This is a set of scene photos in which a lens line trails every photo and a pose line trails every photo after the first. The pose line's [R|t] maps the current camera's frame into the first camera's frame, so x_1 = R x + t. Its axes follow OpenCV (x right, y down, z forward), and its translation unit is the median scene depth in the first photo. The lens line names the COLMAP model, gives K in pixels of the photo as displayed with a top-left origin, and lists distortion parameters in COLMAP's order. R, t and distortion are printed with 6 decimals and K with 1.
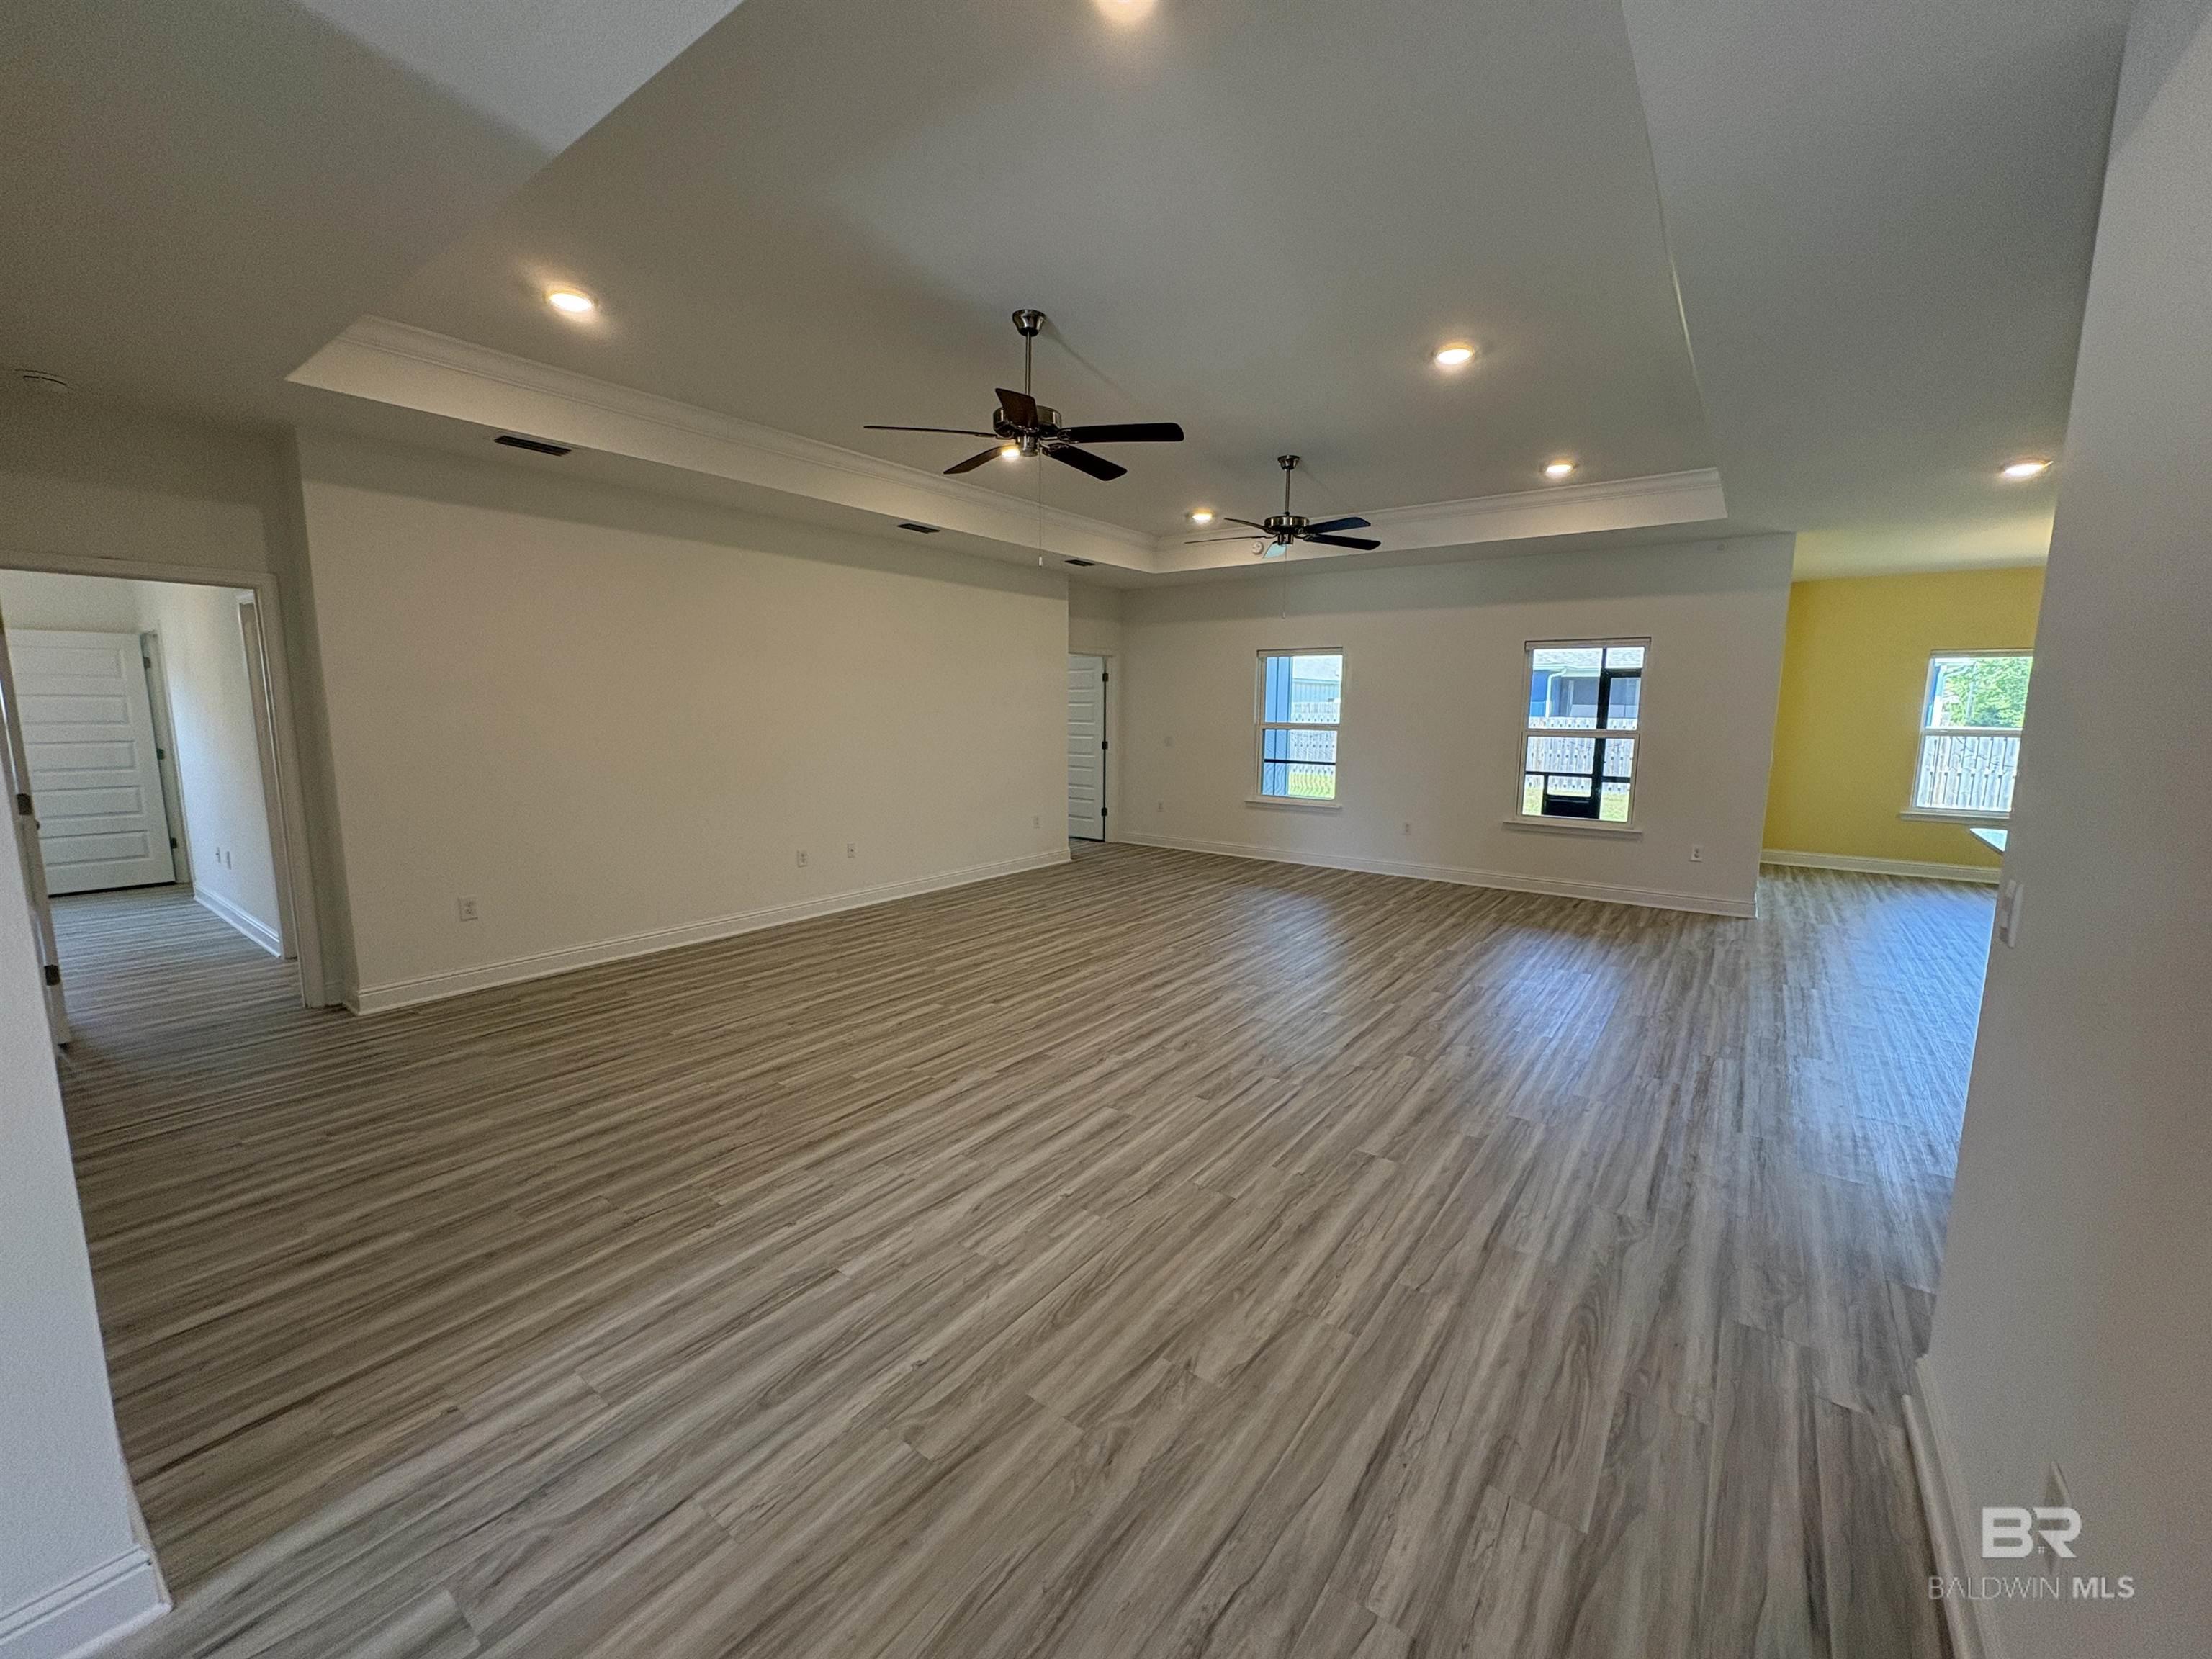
lens RADIAL K [[882.1, 0, 1112.7], [0, 882.1, 829.4], [0, 0, 1]] dist [0.002413, -0.001265]
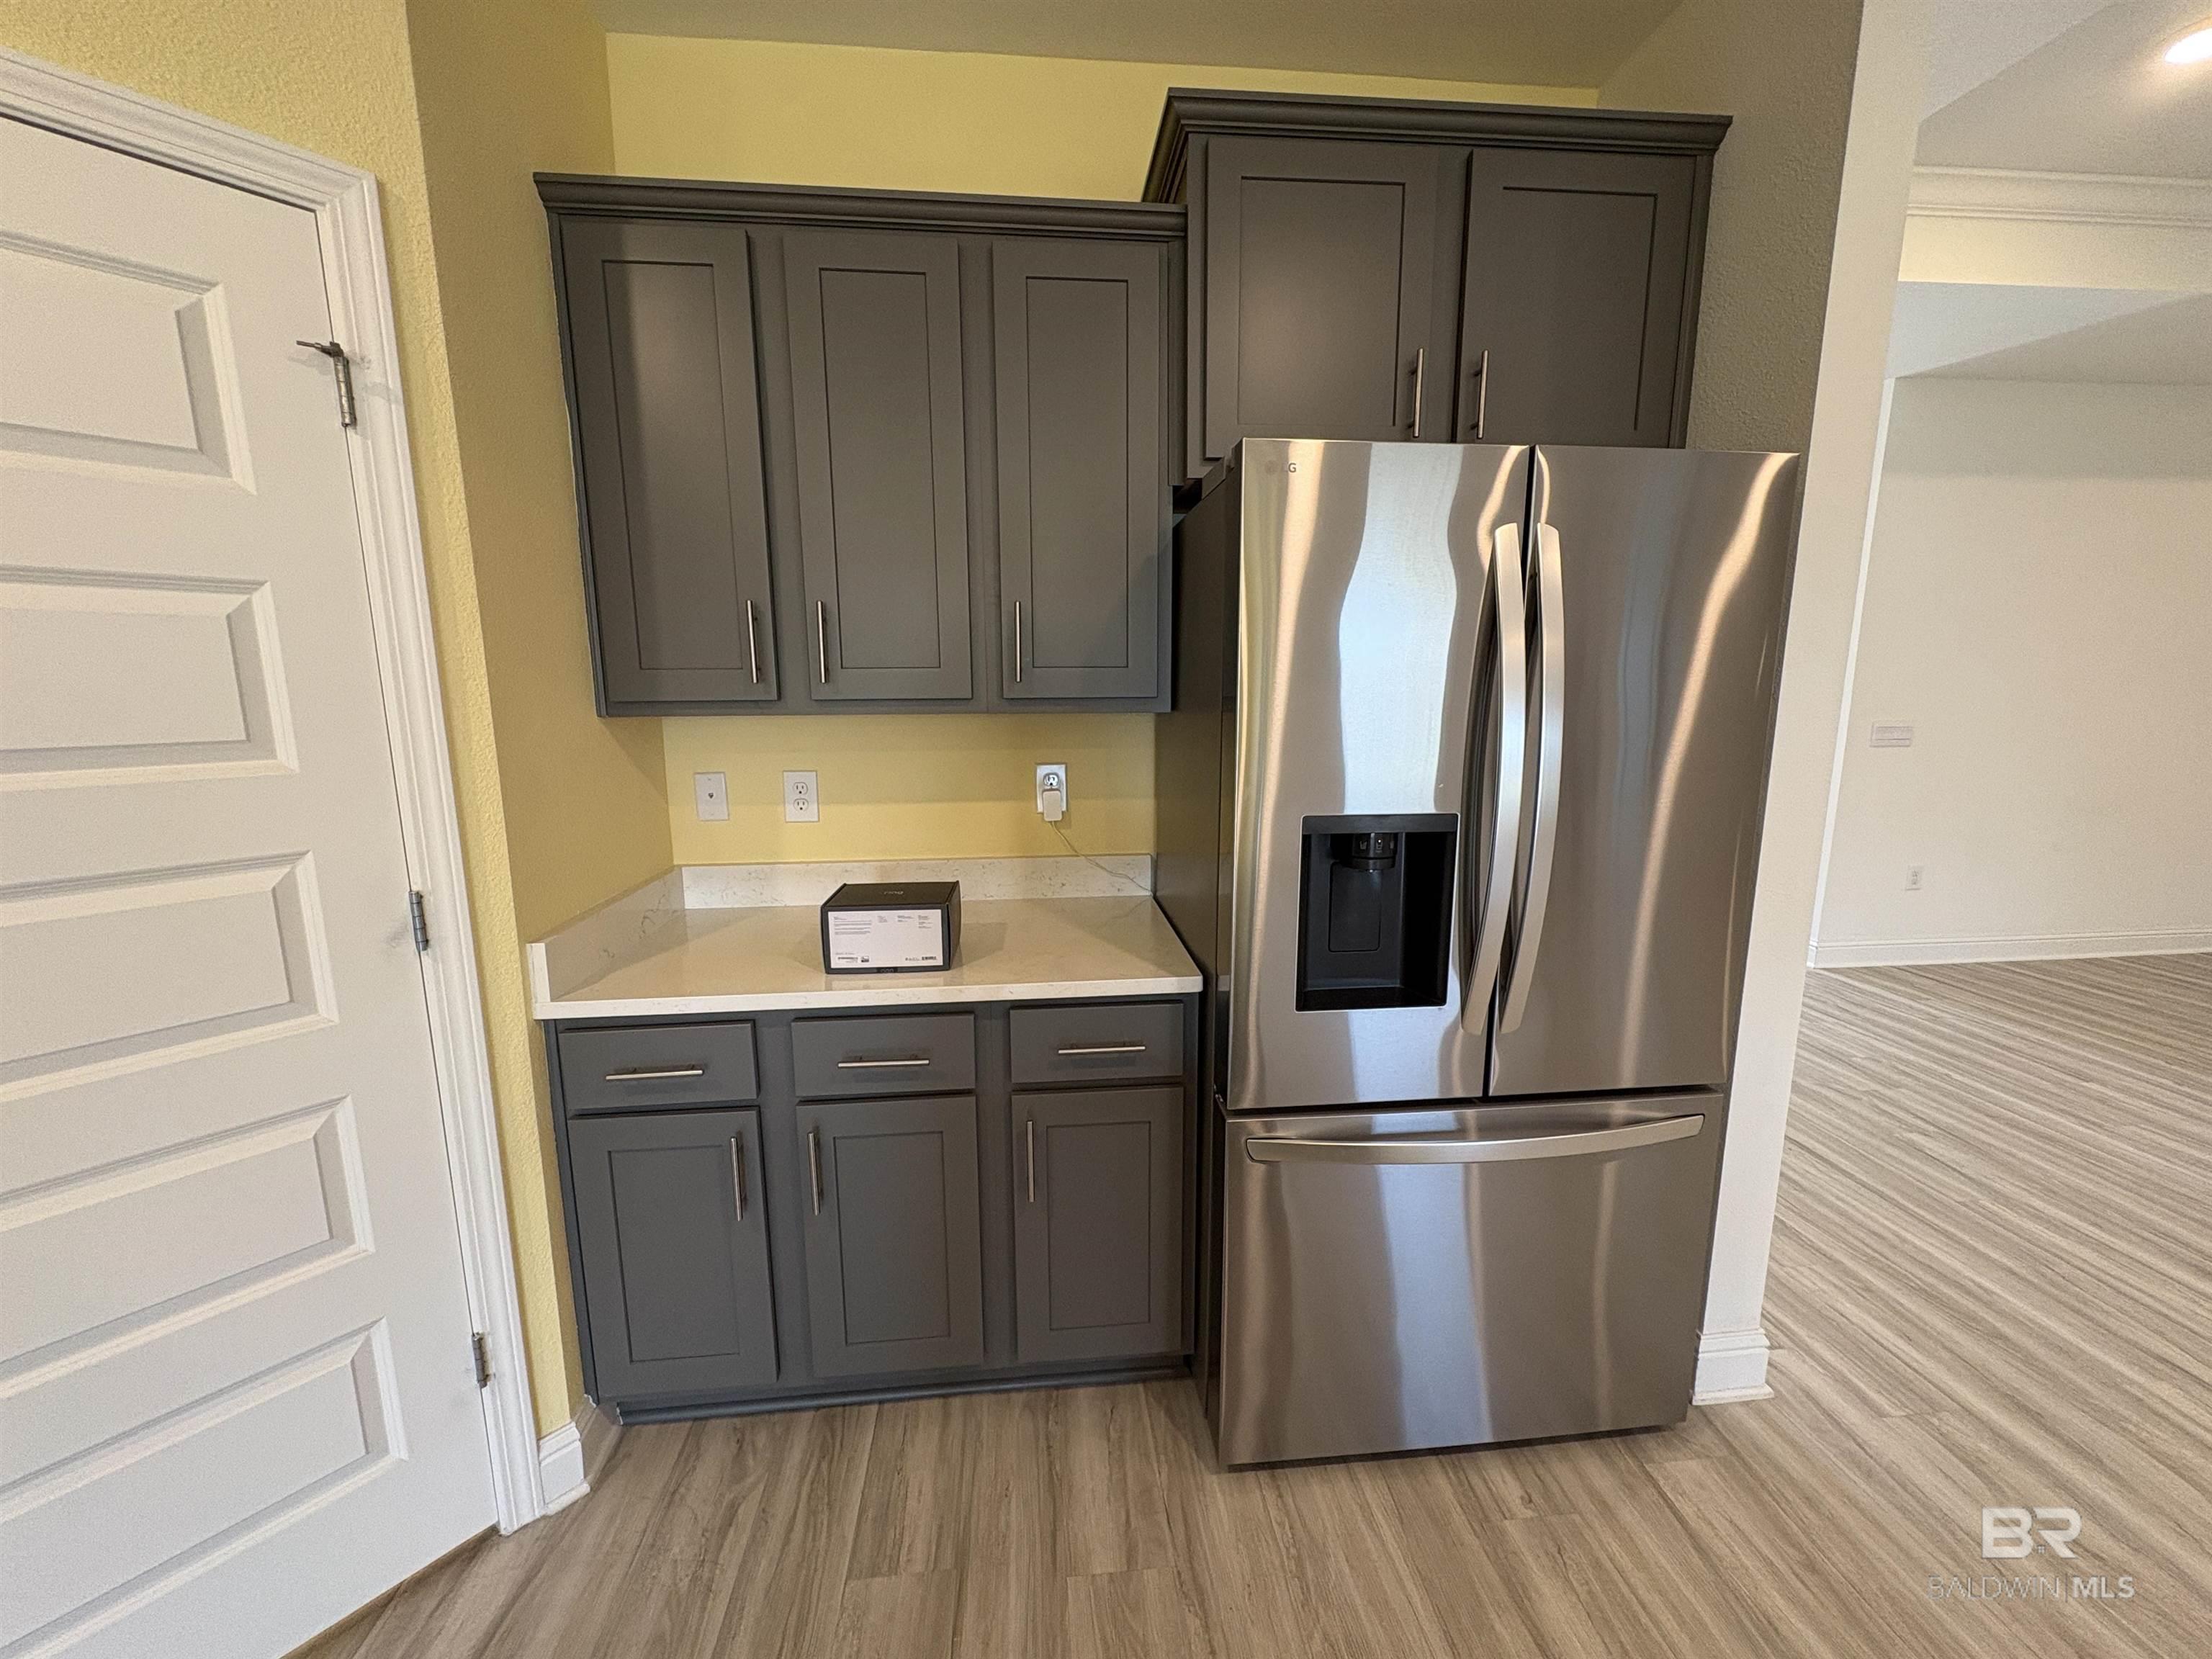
lens RADIAL K [[882.1, 0, 1103.4], [0, 882.1, 828.7], [0, 0, 1]] dist [0.002413, -0.001265]
pose [[-0.741642, 0.107066, -0.662196, 0.919026], [-0.096436, 0.959907, 0.263207, -0.036547], [0.663828, 0.259065, -0.701582, 0.490088]]
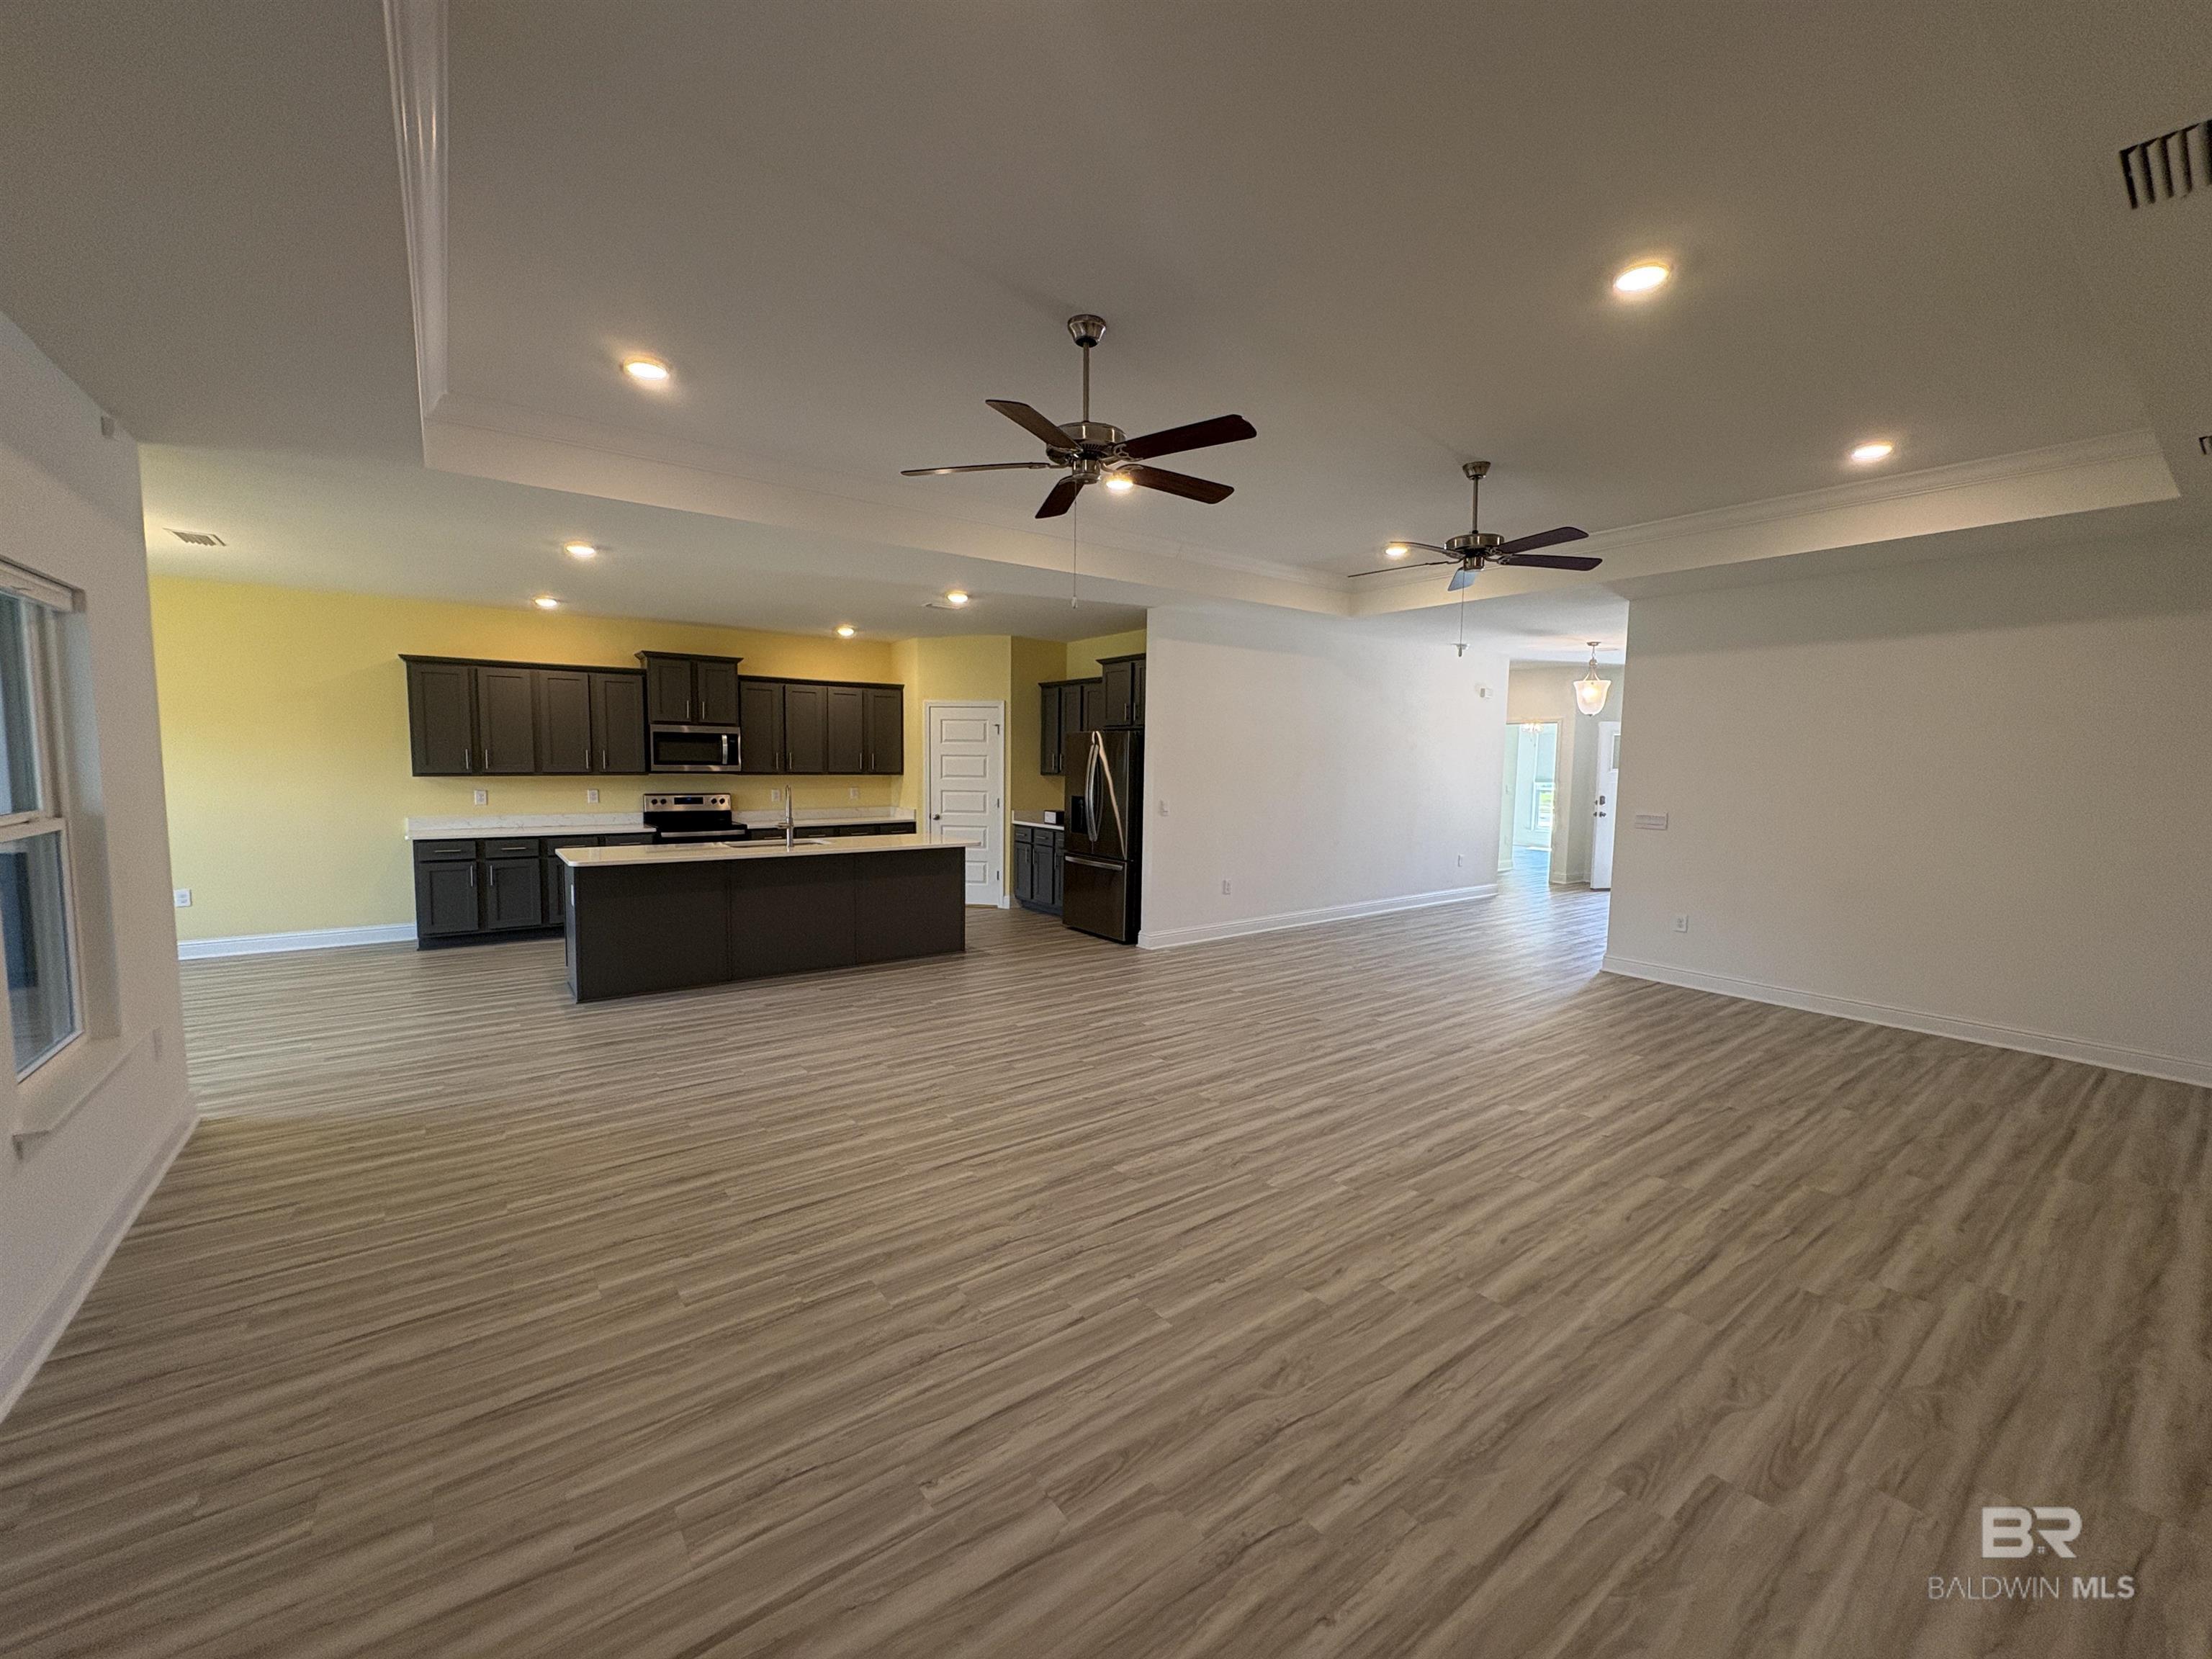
lens RADIAL K [[882.1, 0, 1106.8], [0, 882.1, 830.3], [0, 0, 1]] dist [0.002413, -0.001265]
pose [[-0.954881, -0.043891, 0.293728, 0.012802], [0.023284, 0.974911, 0.221373, -0.301319], [-0.296075, 0.218224, -0.929902, 2.037603]]
